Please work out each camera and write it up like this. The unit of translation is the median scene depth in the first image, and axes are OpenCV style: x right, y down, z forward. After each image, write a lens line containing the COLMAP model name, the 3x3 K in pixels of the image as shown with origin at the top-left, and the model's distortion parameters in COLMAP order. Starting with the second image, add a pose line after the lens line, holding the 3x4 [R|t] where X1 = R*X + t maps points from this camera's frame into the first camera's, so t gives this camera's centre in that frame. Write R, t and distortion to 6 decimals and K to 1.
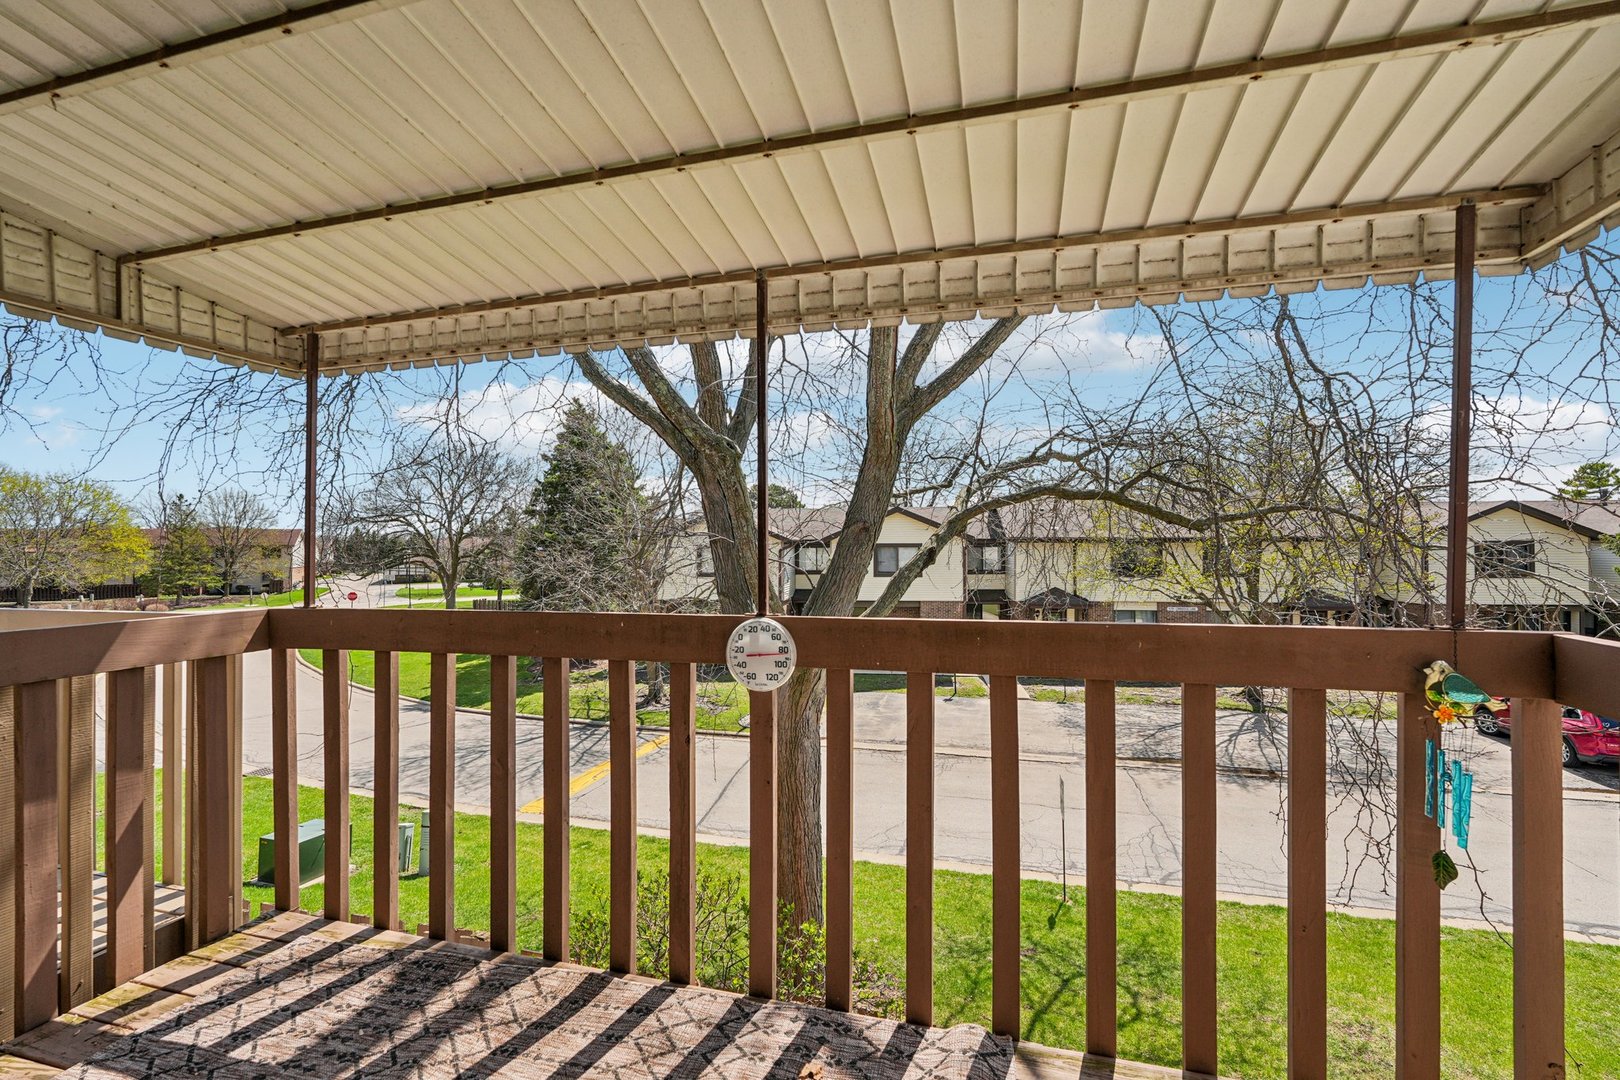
lens RADIAL K [[710.8, 0, 810.0], [0, 710.8, 539.0], [0, 0, 1]] dist [-0.011947, 0.006542]
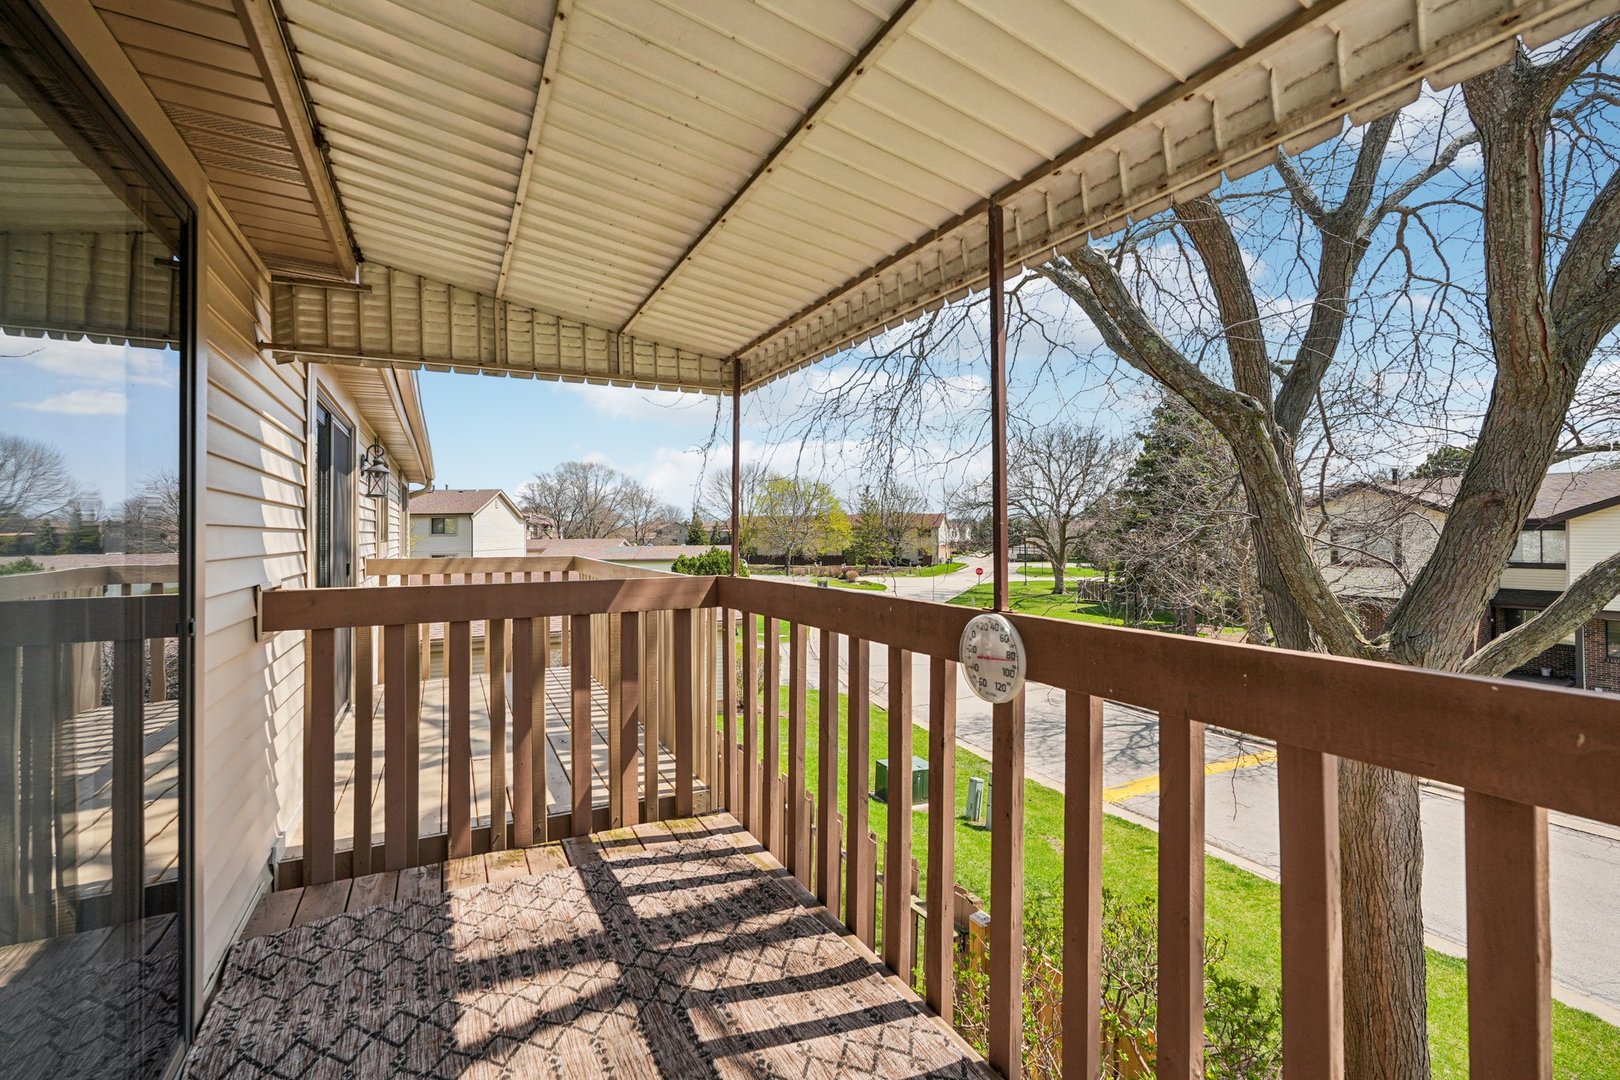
lens RADIAL K [[715.9, 0, 817.6], [0, 715.9, 525.2], [0, 0, 1]] dist [-0.014365, 0.007600]
pose [[0.693574, -0.002607, -0.720381, 0.331074], [0.007419, 0.999966, 0.003524, 0.001478], [0.720347, -0.007789, 0.693570, 0.235719]]
